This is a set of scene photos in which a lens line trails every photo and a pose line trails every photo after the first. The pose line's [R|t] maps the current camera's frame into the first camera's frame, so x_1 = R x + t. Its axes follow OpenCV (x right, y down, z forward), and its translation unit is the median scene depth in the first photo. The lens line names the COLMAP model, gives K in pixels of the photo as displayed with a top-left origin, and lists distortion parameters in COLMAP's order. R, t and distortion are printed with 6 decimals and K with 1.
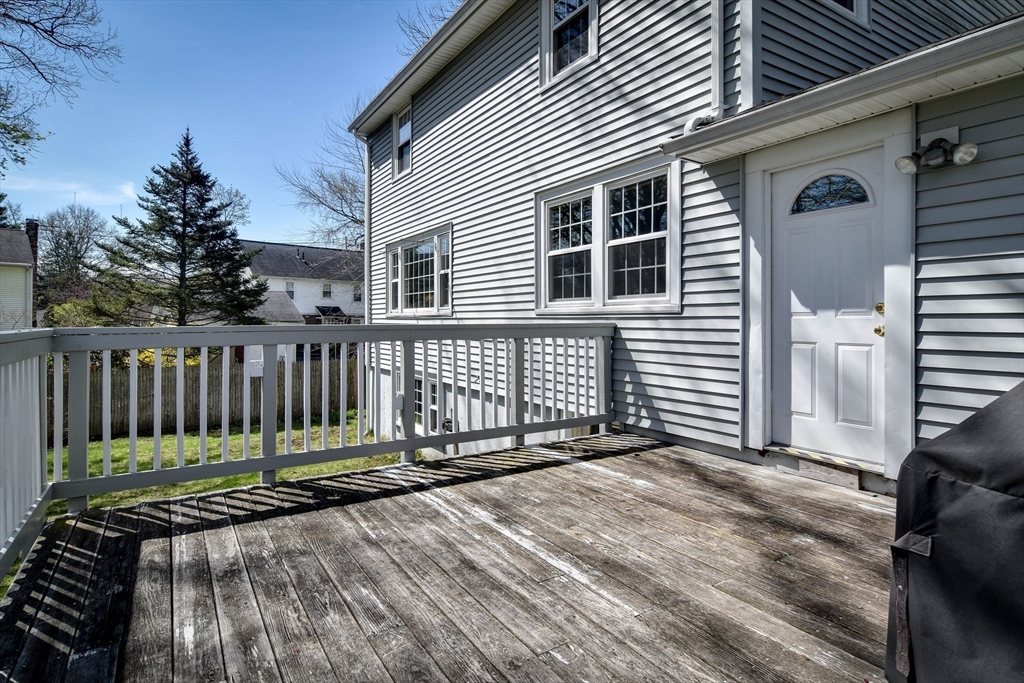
lens RADIAL K [[550.6, 0, 508.4], [0, 550.6, 340.2], [0, 0, 1]] dist [0.006898, -0.011676]
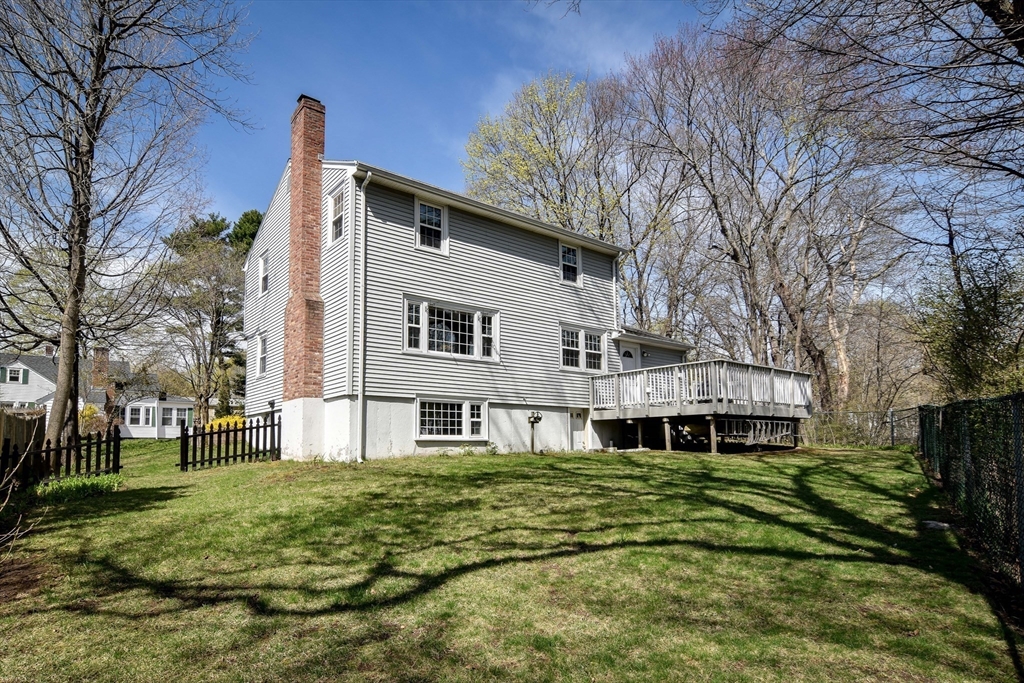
lens RADIAL K [[550.6, 0, 508.4], [0, 550.6, 340.2], [0, 0, 1]] dist [0.006898, -0.011676]
pose [[-0.127011, 0.194962, 0.972552, -2.468734], [0.050474, 0.980493, -0.189962, 0.292633], [-0.990616, 0.024961, -0.134373, 1.657942]]
